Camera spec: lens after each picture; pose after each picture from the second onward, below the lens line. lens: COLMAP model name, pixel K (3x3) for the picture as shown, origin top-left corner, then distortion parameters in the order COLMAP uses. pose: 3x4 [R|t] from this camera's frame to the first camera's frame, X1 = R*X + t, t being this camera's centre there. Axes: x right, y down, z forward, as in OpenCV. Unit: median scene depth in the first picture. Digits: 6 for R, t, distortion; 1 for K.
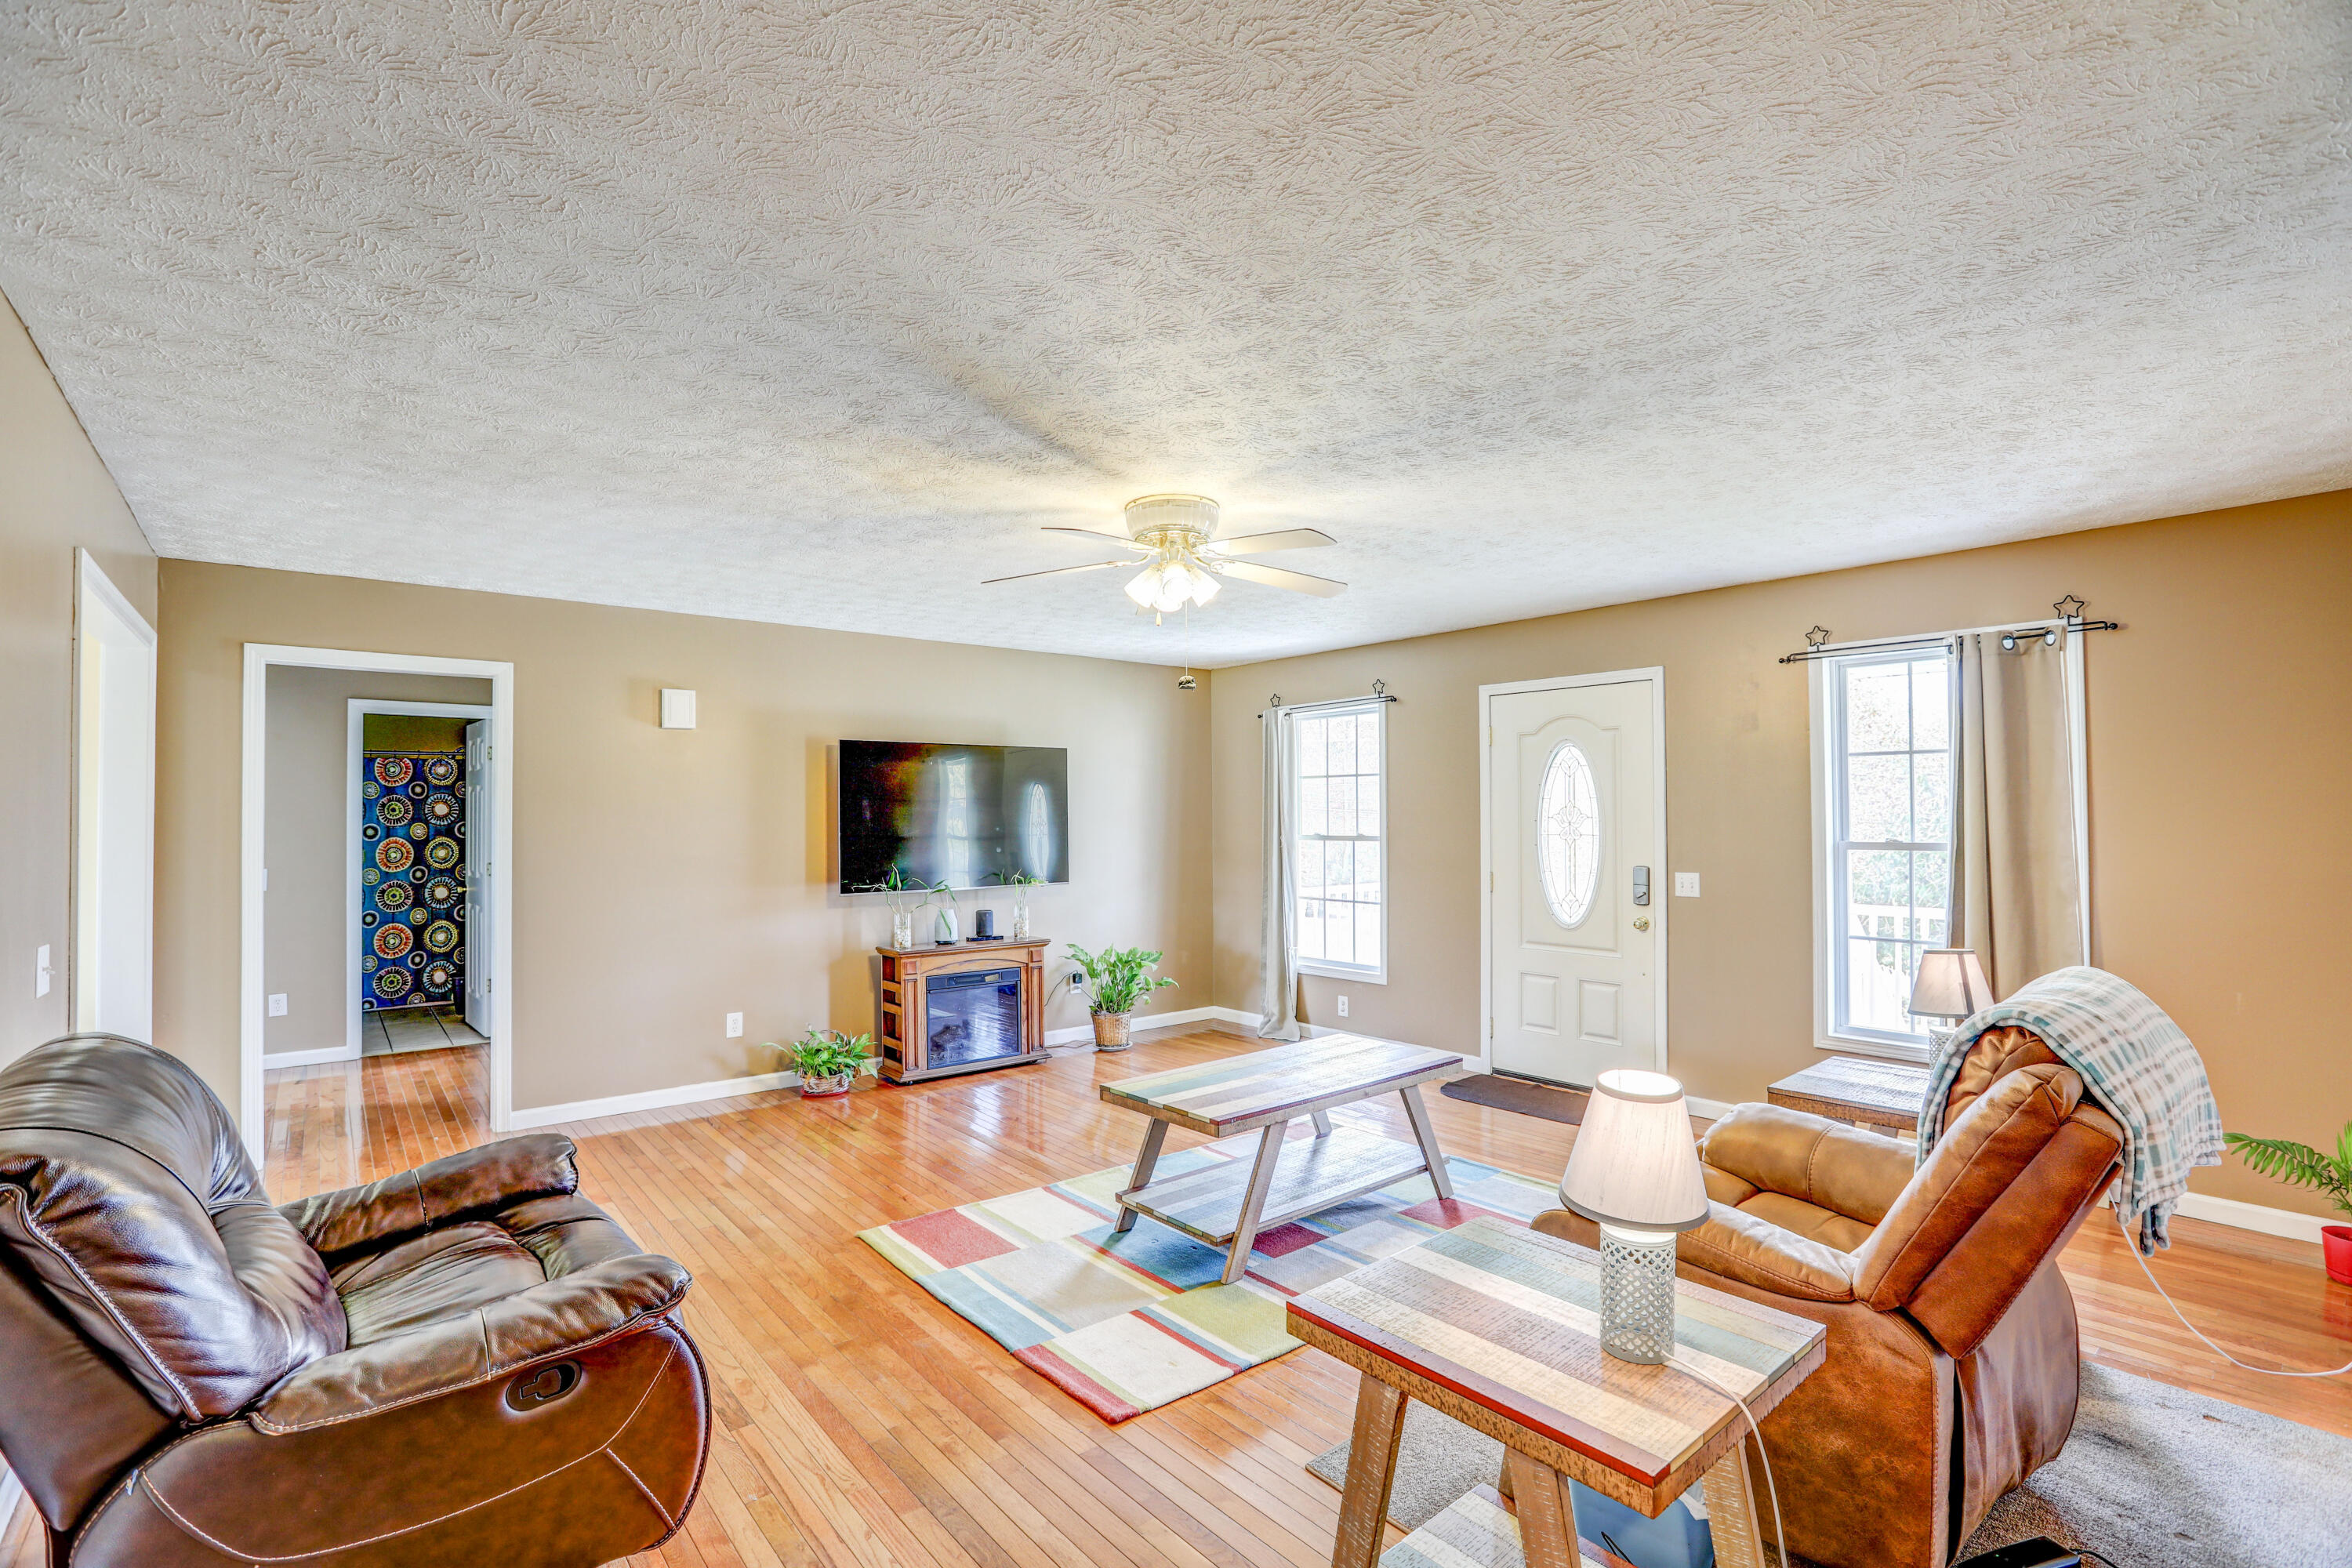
lens RADIAL K [[1063.5, 0, 1171.7], [0, 1063.5, 796.7], [0, 0, 1]] dist [-0.052716, 0.020319]
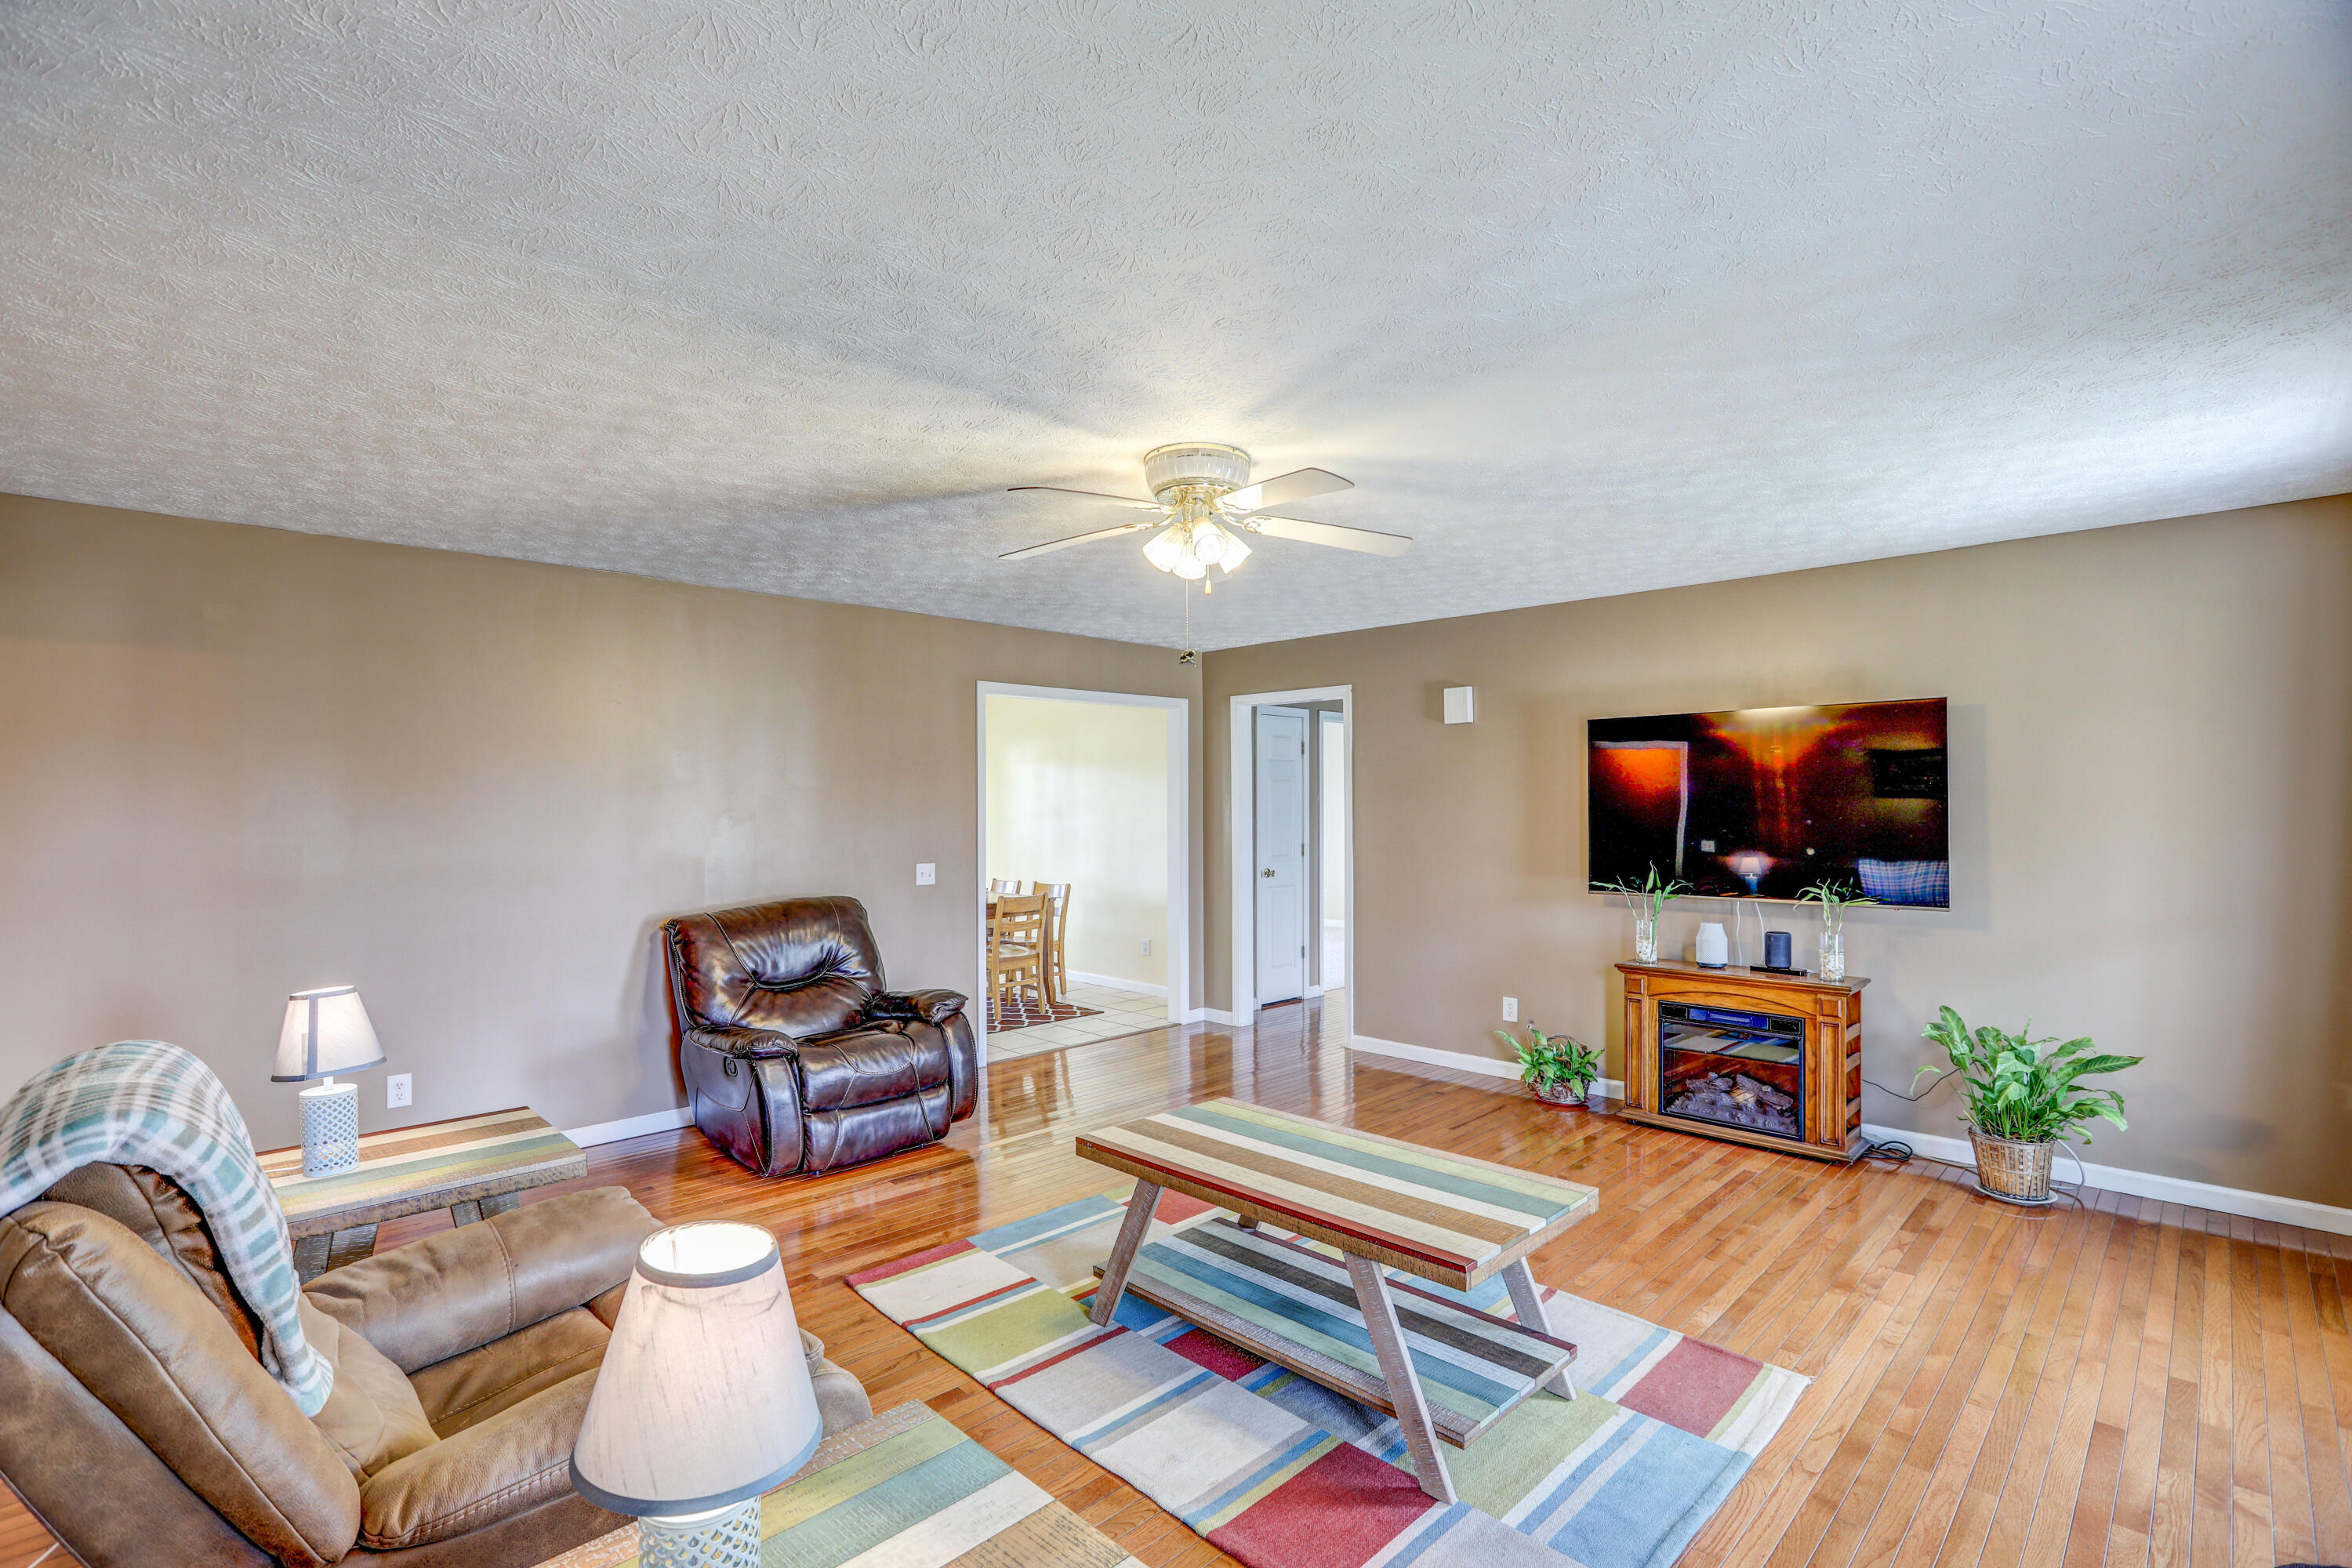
lens RADIAL K [[1063.5, 0, 1171.7], [0, 1063.5, 796.7], [0, 0, 1]] dist [-0.052716, 0.020319]
pose [[0.092176, -0.003660, -0.995736, 0.610116], [0.020925, 0.999780, -0.001738, 0.006328], [0.995523, -0.020675, 0.092232, 0.622369]]
